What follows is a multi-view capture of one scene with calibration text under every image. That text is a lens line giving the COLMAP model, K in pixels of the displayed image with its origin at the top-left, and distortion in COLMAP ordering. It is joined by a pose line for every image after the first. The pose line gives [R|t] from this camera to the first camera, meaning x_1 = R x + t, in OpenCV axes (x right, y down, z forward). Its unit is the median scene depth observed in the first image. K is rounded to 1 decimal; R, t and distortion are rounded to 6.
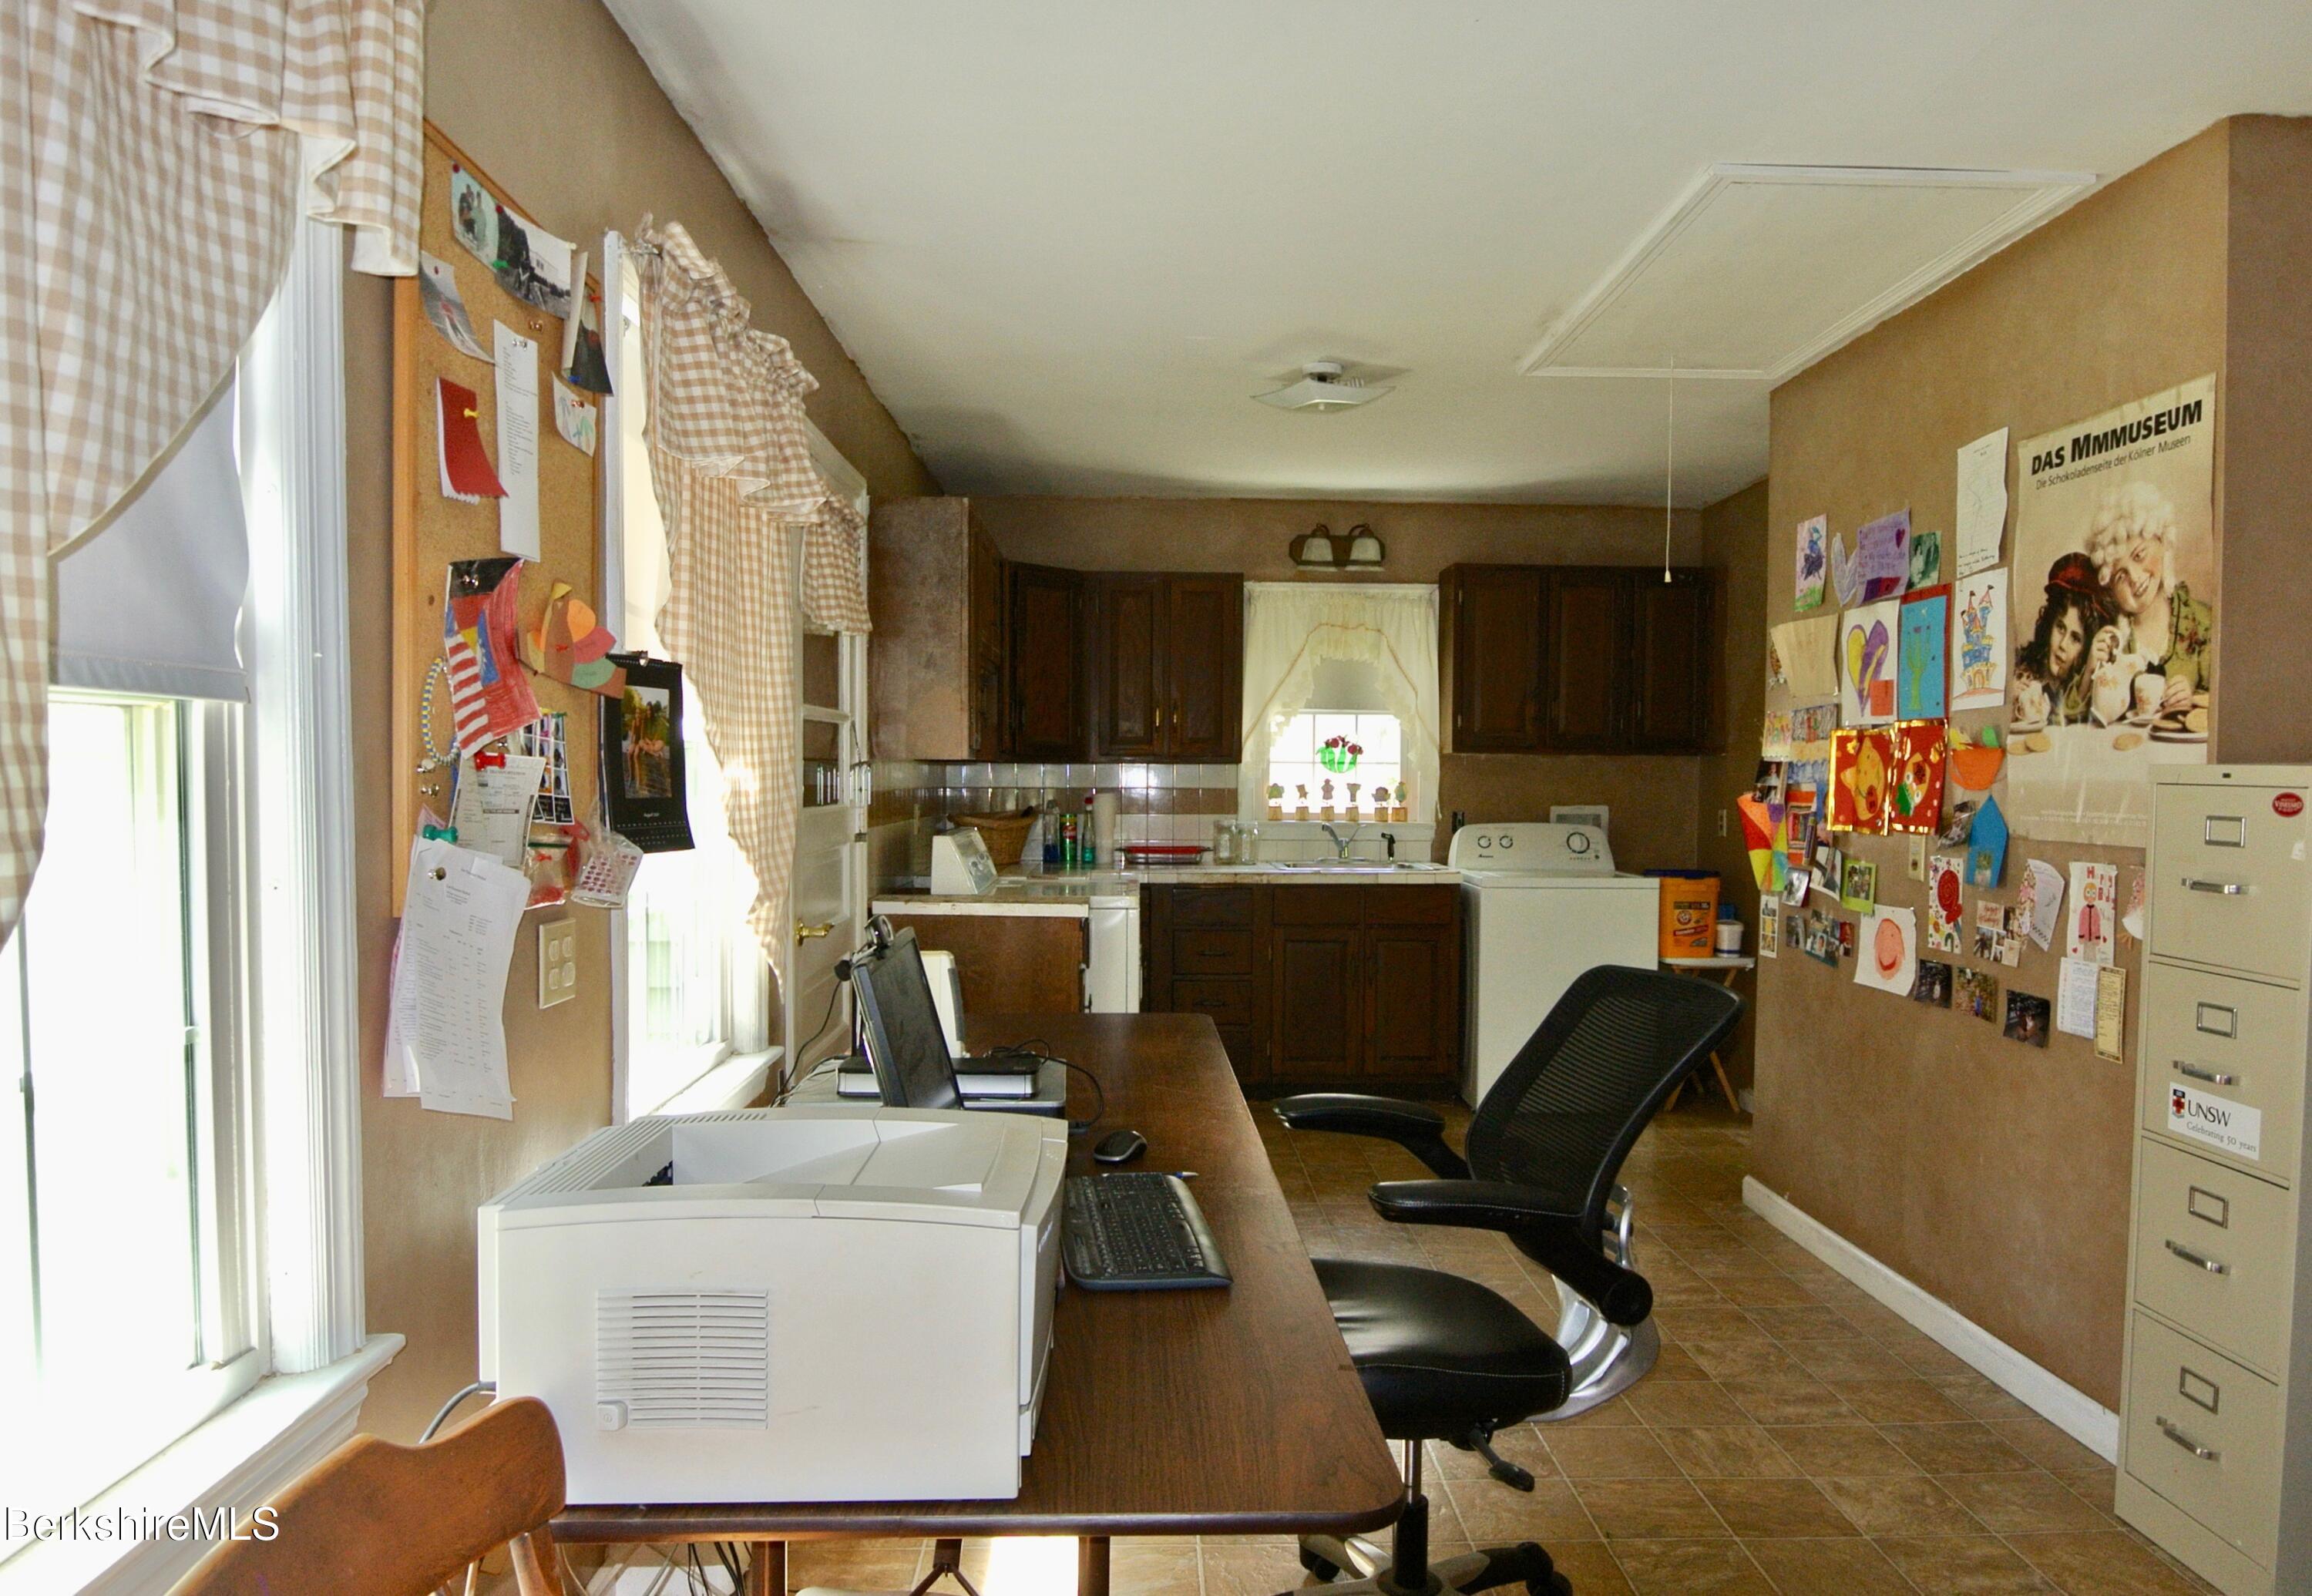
lens RADIAL K [[1556.5, 0, 1162.3], [0, 1556.5, 833.6], [0, 0, 1]] dist [-0.003296, -0.005963]
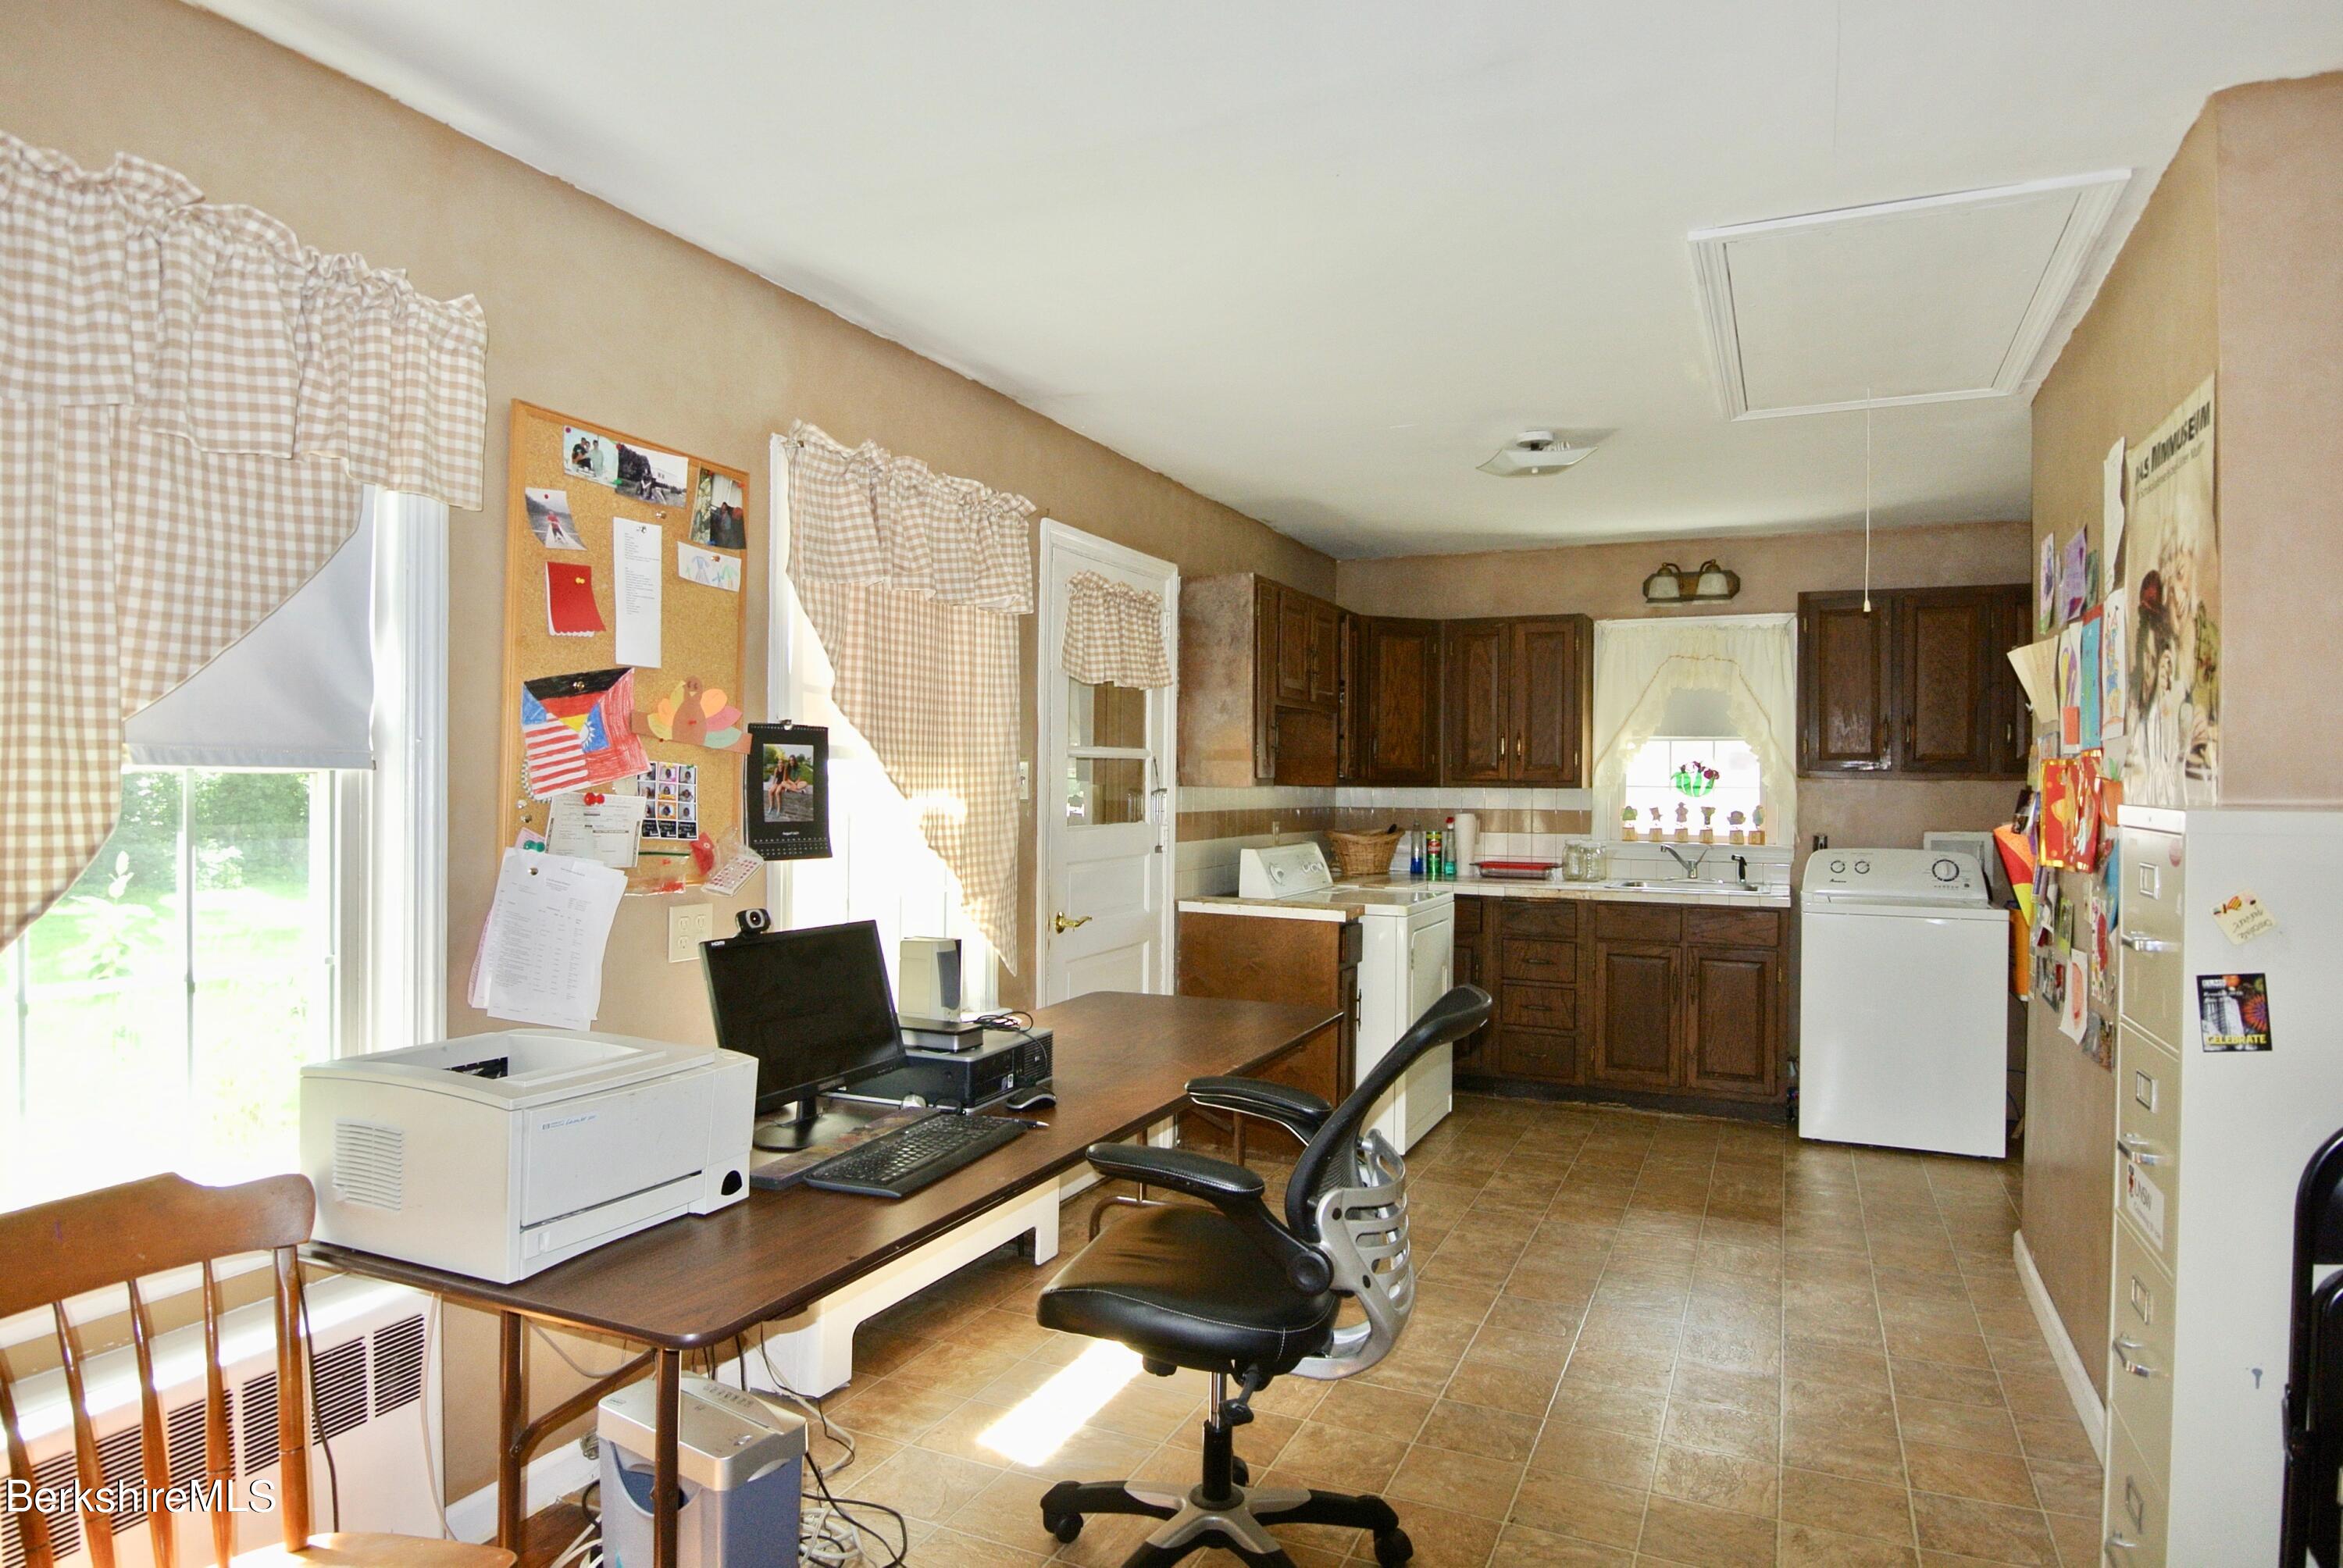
lens RADIAL K [[1380.1, 0, 1171.5], [0, 1380.1, 784.0], [0, 0, 1]] dist [0.004610, -0.023056]
pose [[0.886911, 0.001317, -0.461938, 0.313484], [-0.019695, 0.999194, -0.034966, -0.011006], [0.461519, 0.040110, 0.886223, 0.017029]]
